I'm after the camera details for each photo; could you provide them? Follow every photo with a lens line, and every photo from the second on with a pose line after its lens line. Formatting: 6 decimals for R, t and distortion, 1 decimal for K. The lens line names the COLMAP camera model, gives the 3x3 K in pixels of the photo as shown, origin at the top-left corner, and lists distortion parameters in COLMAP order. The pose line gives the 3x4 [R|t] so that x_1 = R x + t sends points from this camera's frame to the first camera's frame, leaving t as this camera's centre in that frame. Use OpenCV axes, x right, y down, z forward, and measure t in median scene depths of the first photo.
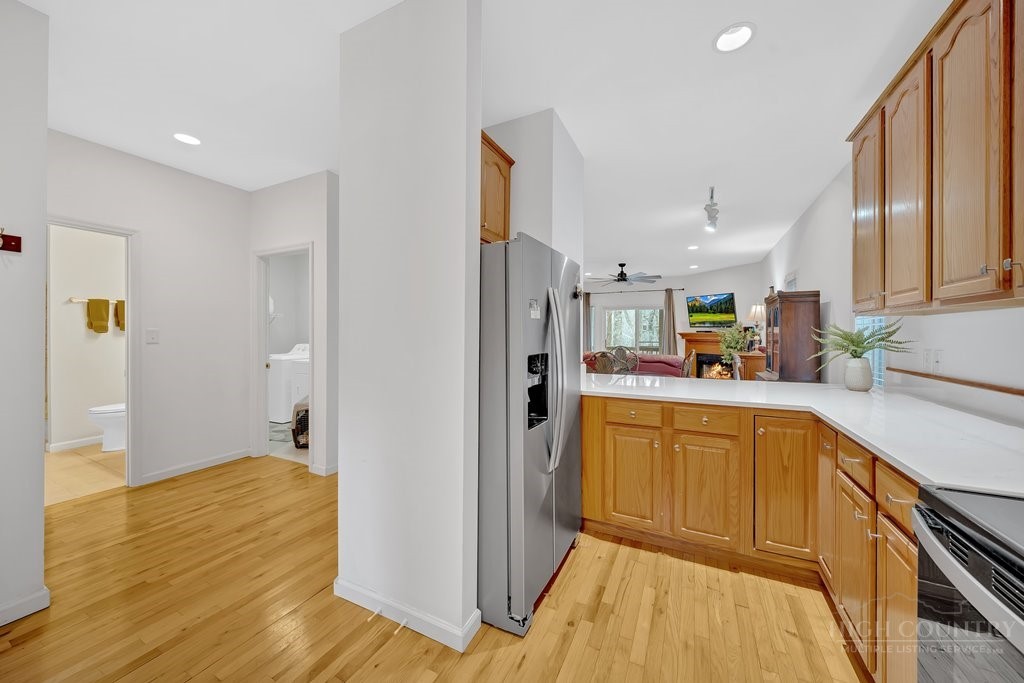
lens RADIAL K [[372.3, 0, 517.9], [0, 372.3, 336.3], [0, 0, 1]] dist [-0.004910, -0.000331]
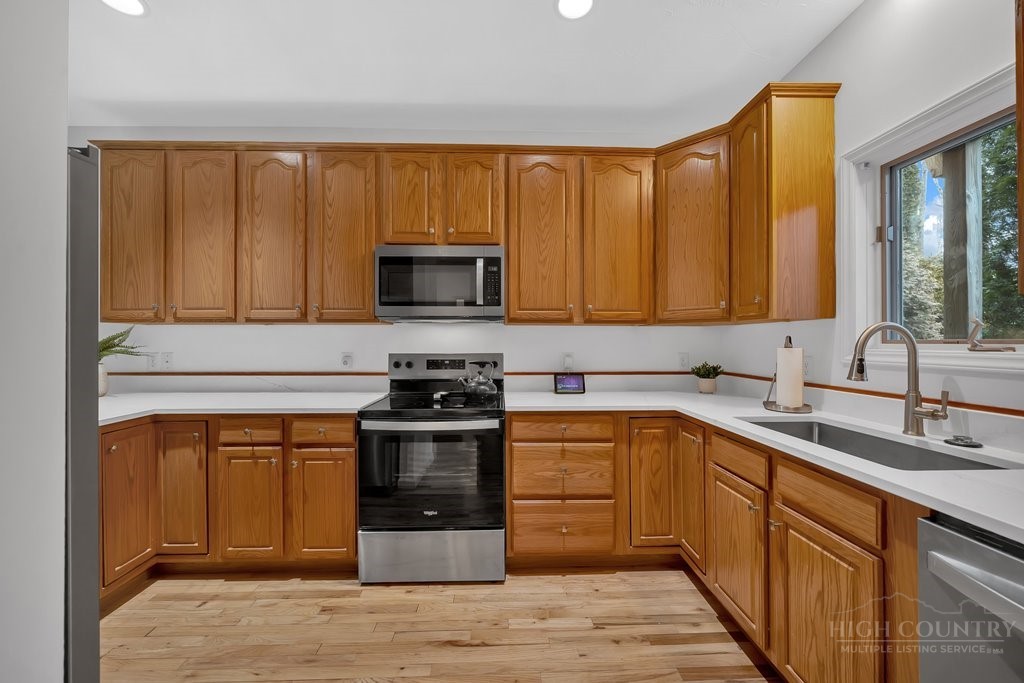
lens RADIAL K [[372.3, 0, 512.8], [0, 372.3, 344.3], [0, 0, 1]] dist [-0.004910, -0.000331]
pose [[-0.474131, -0.004867, 0.880441, -0.242266], [0.001495, 0.999979, 0.006332, 0.000775], [-0.880453, 0.004318, -0.474114, 0.239826]]
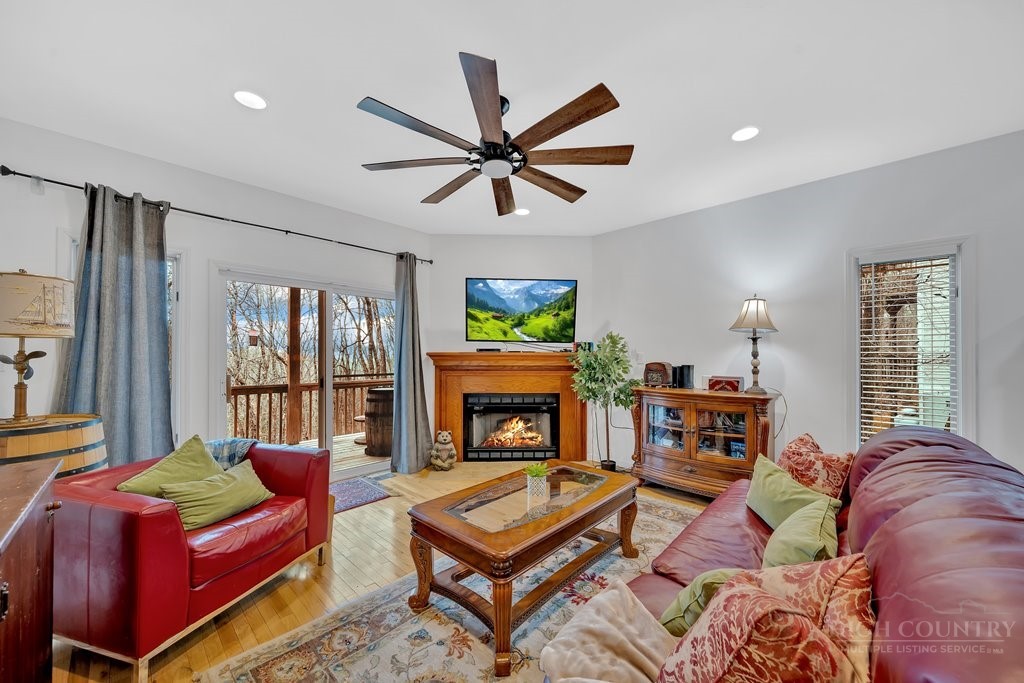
lens RADIAL K [[372.3, 0, 514.1], [0, 372.3, 351.1], [0, 0, 1]] dist [-0.004910, -0.000331]
pose [[0.289856, 0.004068, 0.957062, 0.031800], [0.007894, 0.999947, -0.006641, -0.013199], [-0.957038, 0.009480, 0.289808, 1.429281]]
